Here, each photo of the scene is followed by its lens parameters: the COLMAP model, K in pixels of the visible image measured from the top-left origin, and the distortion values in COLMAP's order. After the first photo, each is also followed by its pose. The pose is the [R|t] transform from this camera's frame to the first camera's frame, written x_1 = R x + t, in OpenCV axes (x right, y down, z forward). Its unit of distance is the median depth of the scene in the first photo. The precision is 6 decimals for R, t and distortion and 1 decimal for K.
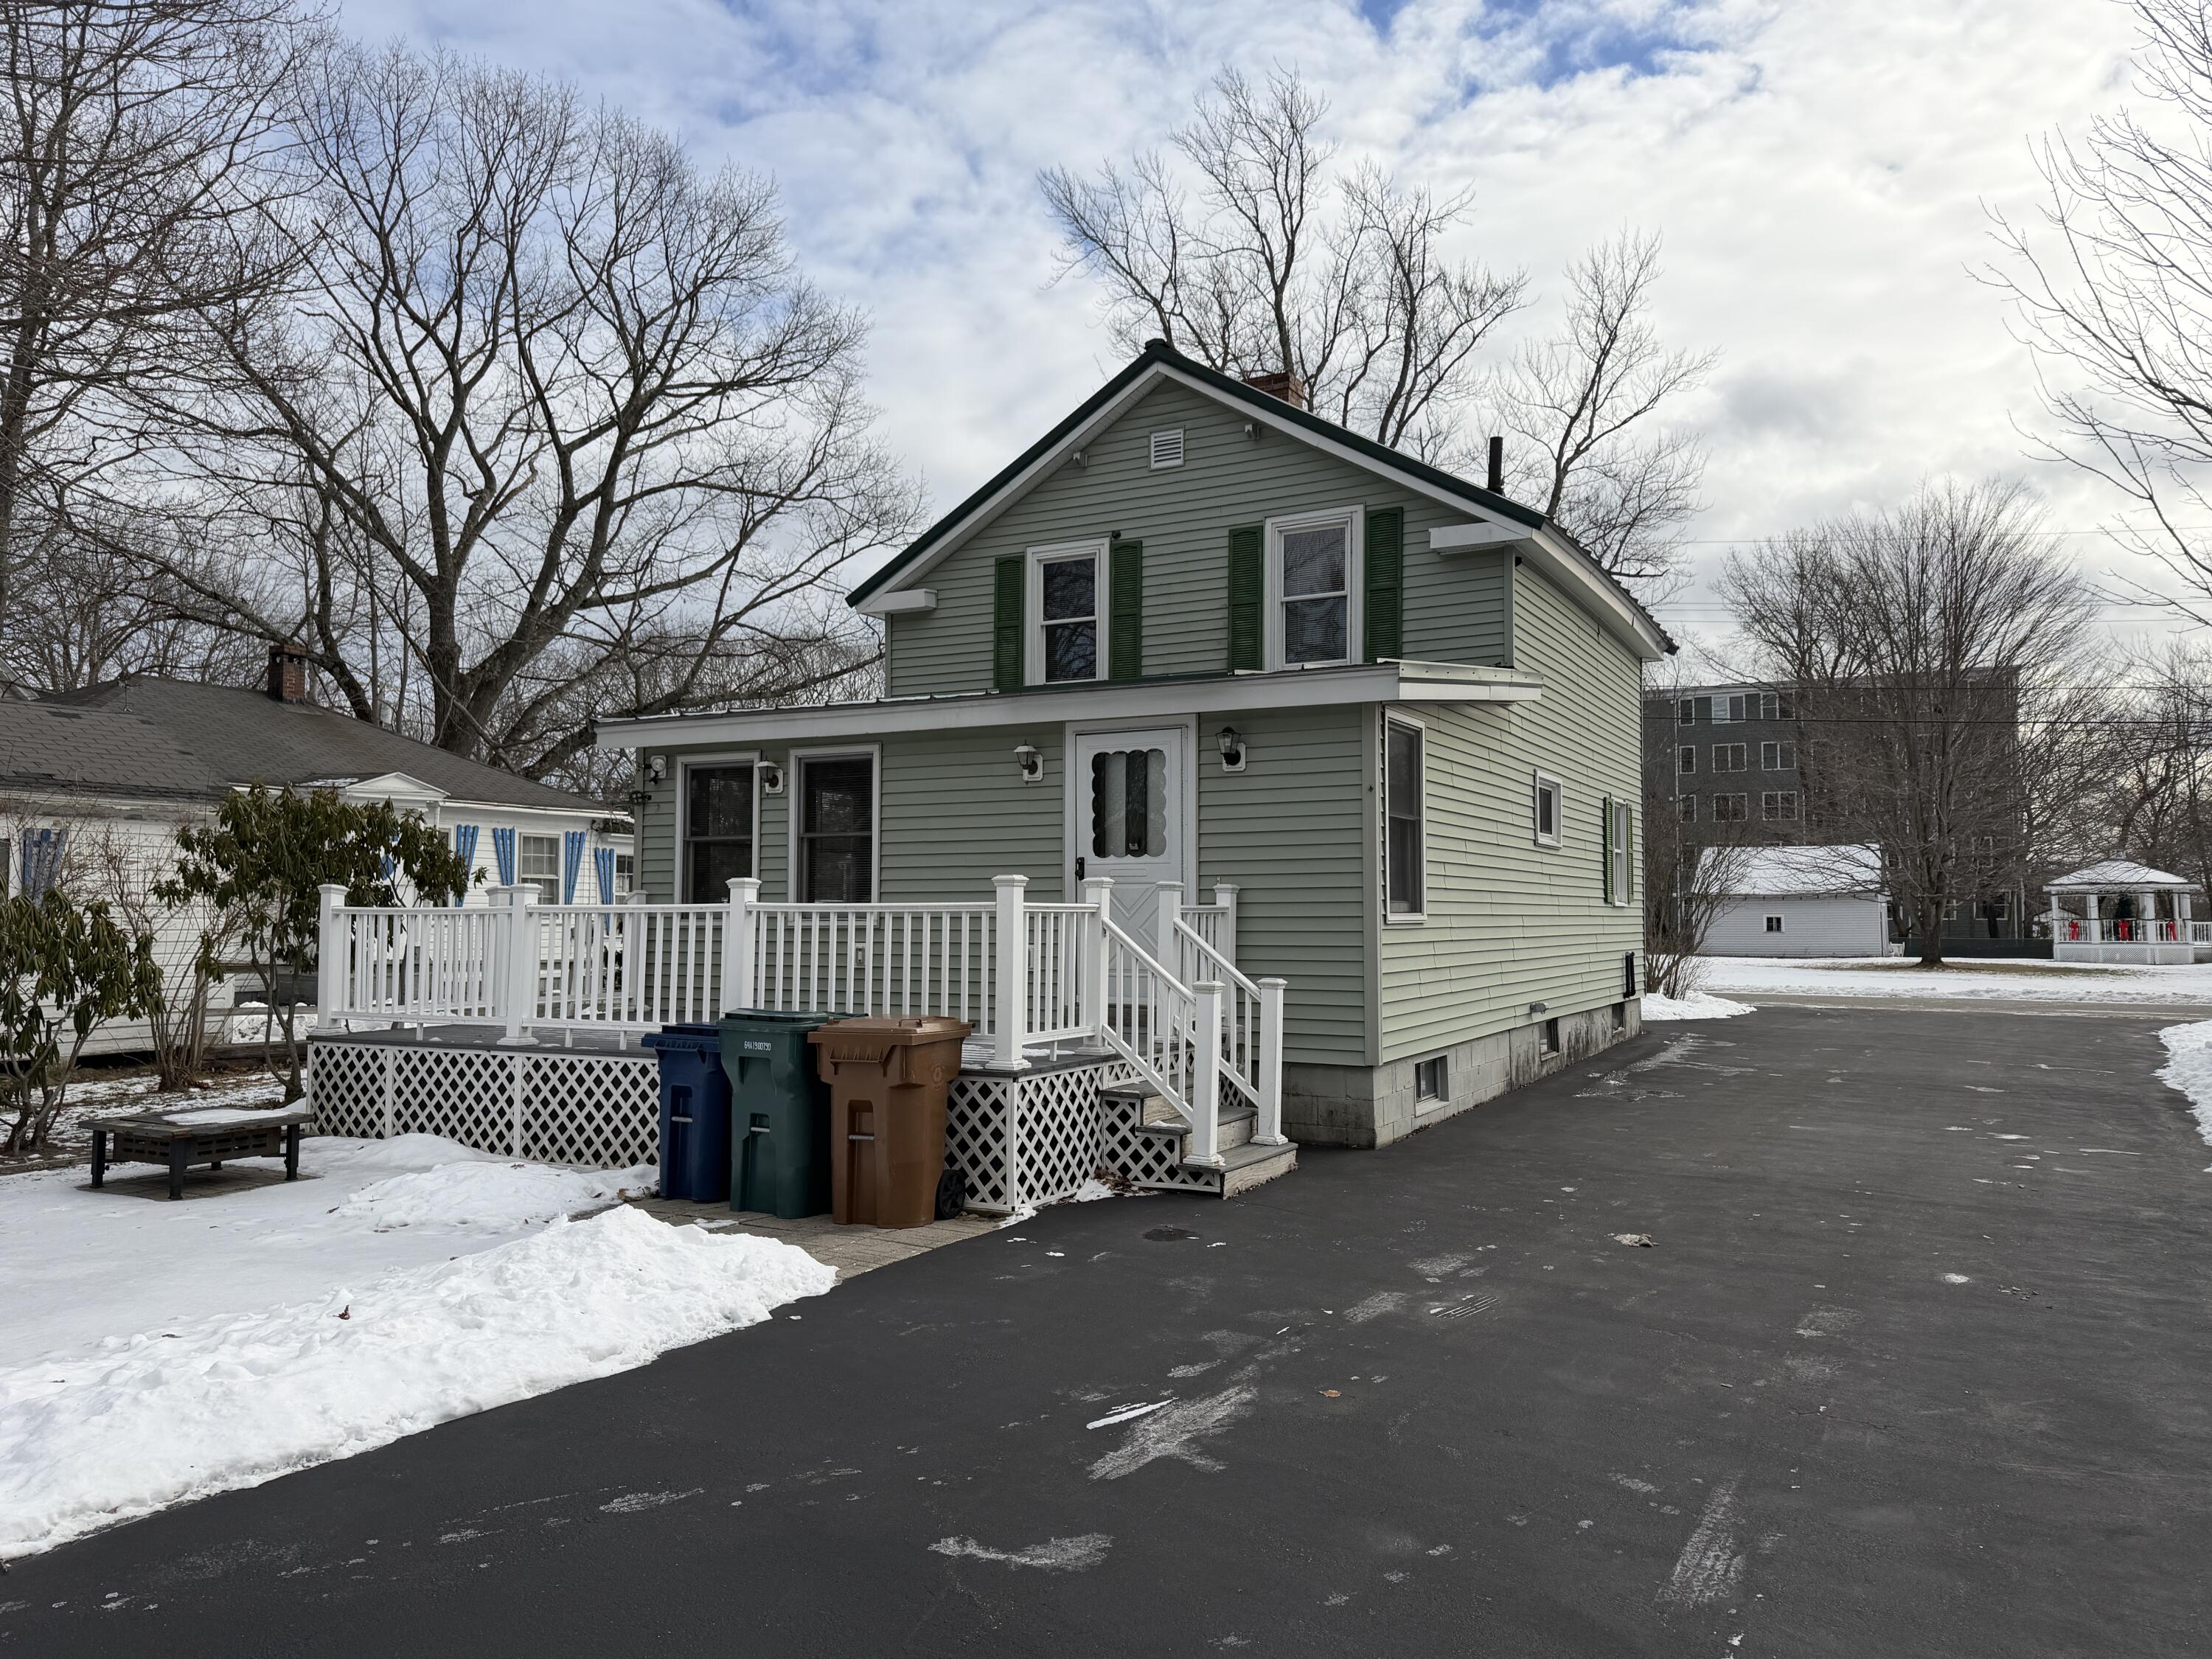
lens RADIAL K [[1551.8, 0, 1107.5], [0, 1551.8, 827.7], [0, 0, 1]] dist [0.058756, -0.082912]
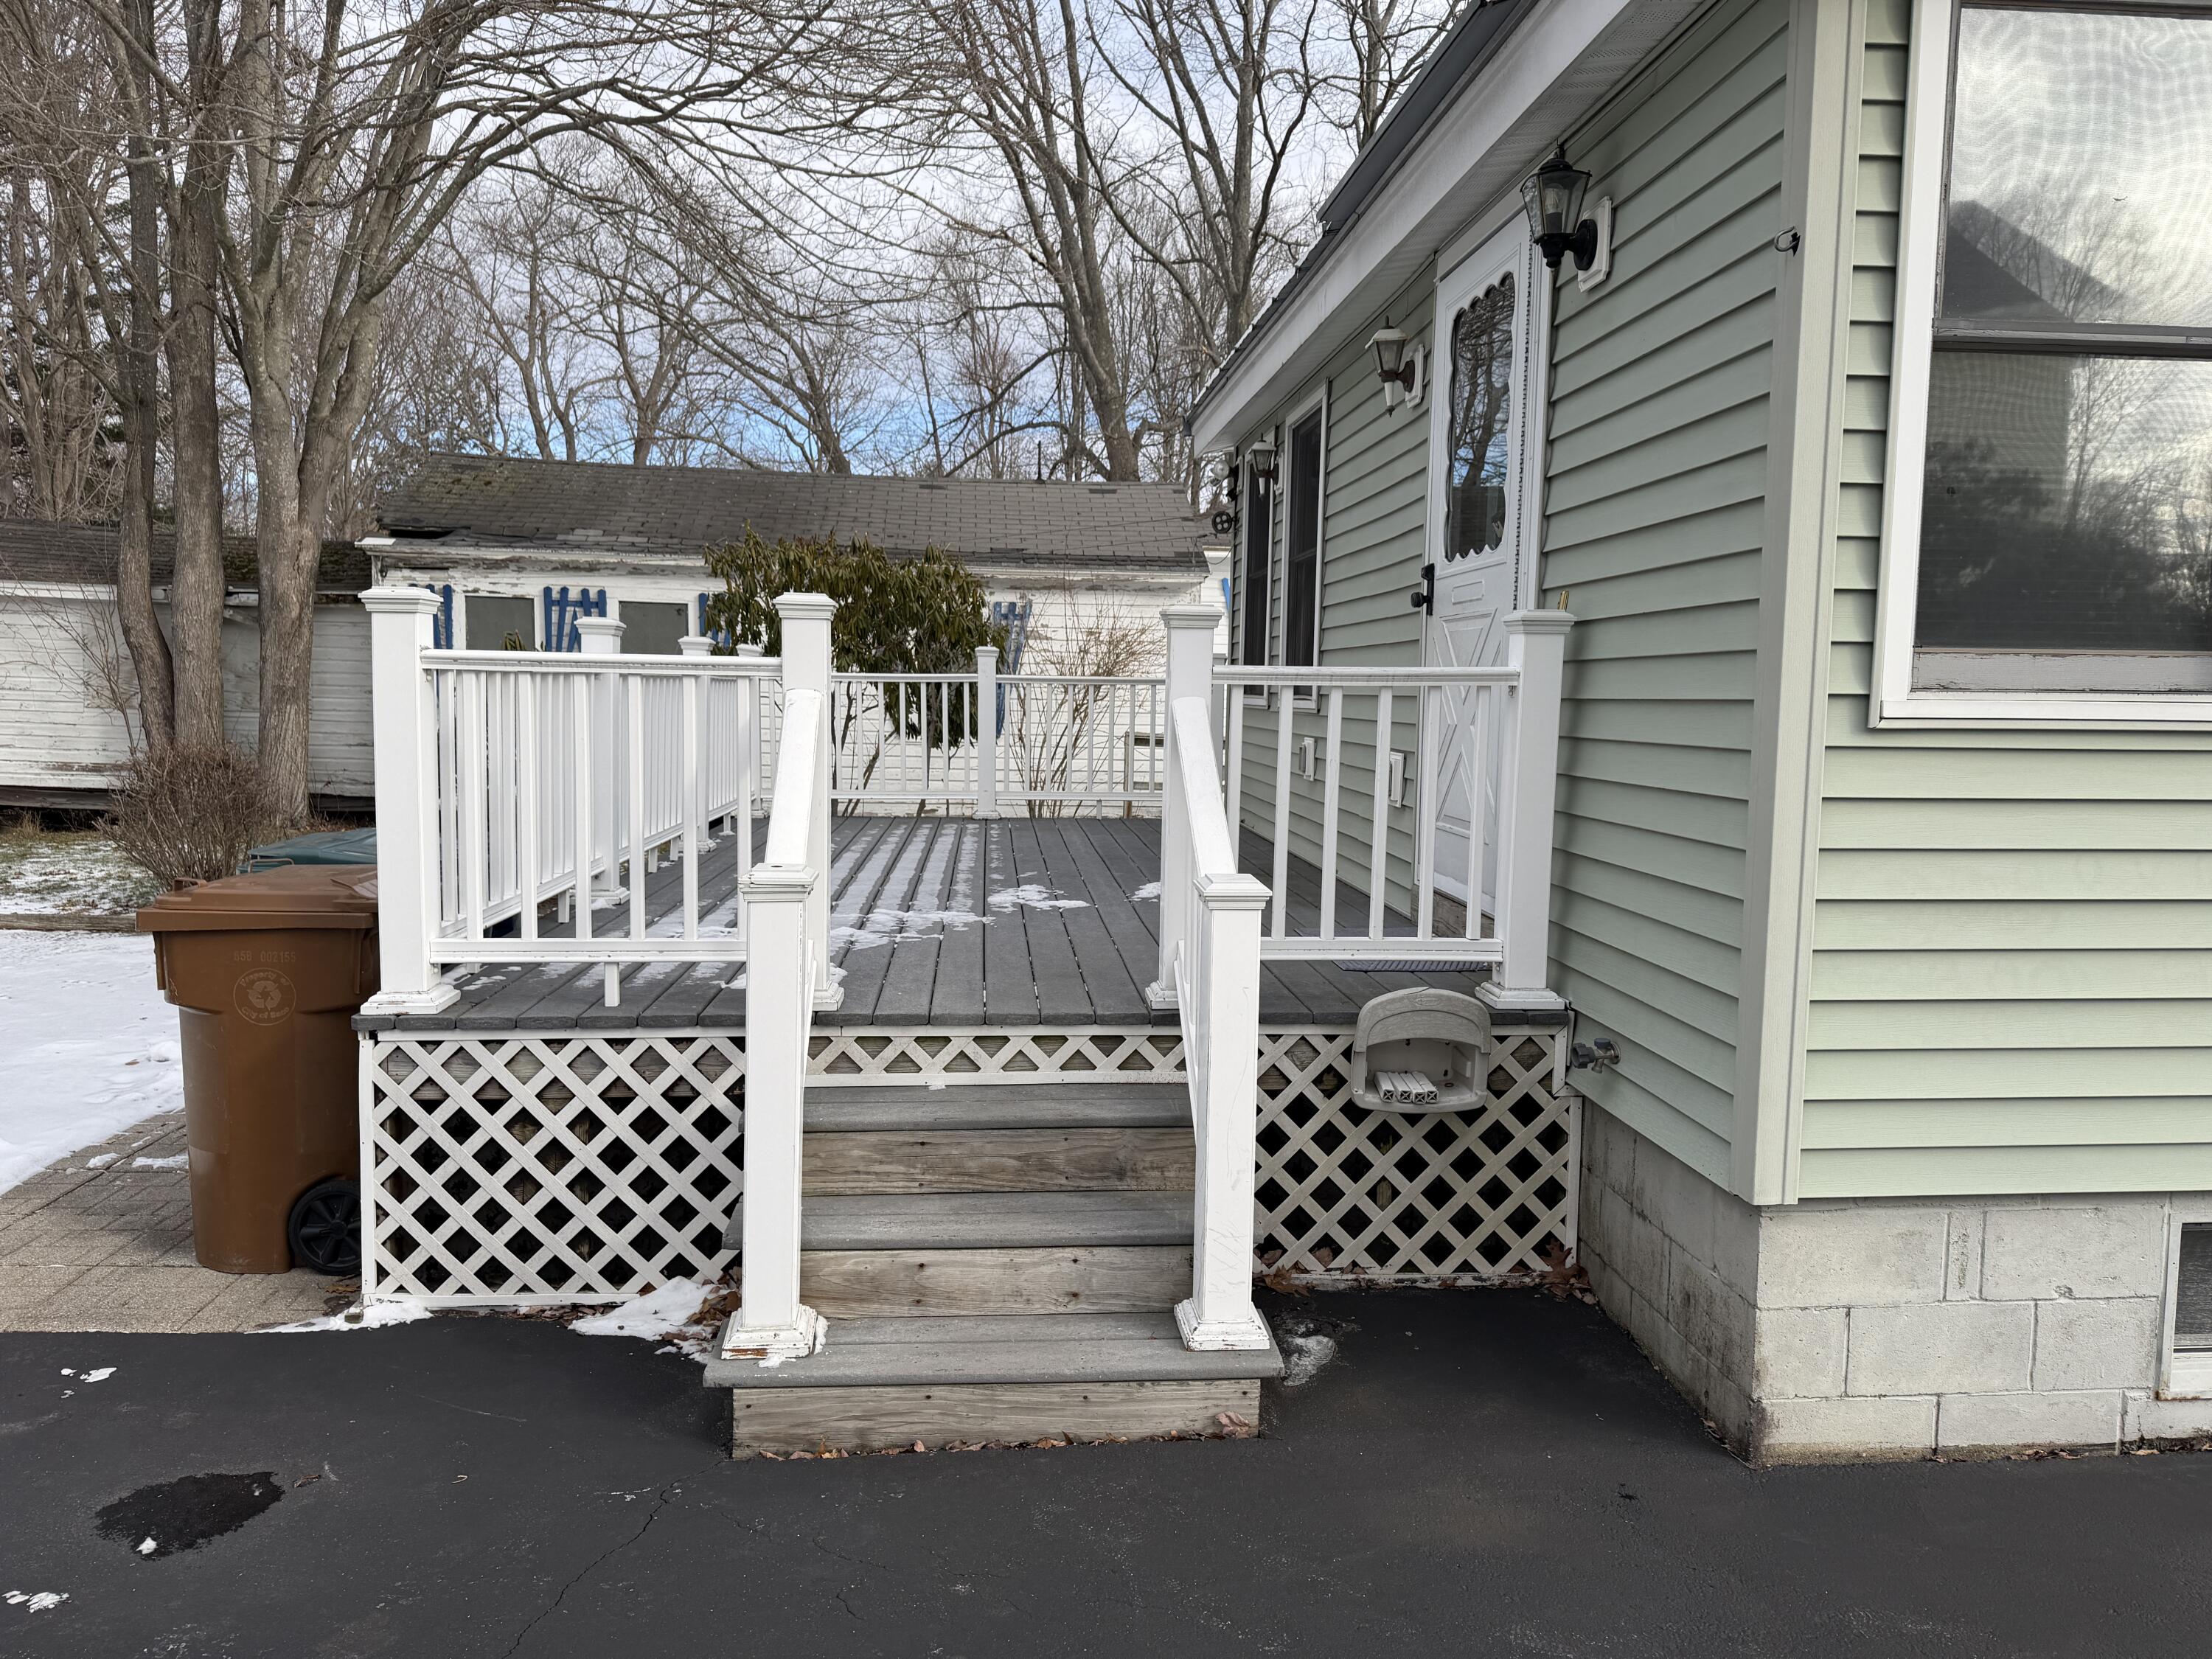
lens RADIAL K [[1551.8, 0, 1105.6], [0, 1551.8, 820.2], [0, 0, 1]] dist [0.058756, -0.082912]
pose [[0.527036, 0.076726, -0.846373, 0.429221], [0.041947, 0.992354, 0.116080, 0.048895], [0.848807, -0.096681, 0.519787, 0.899772]]
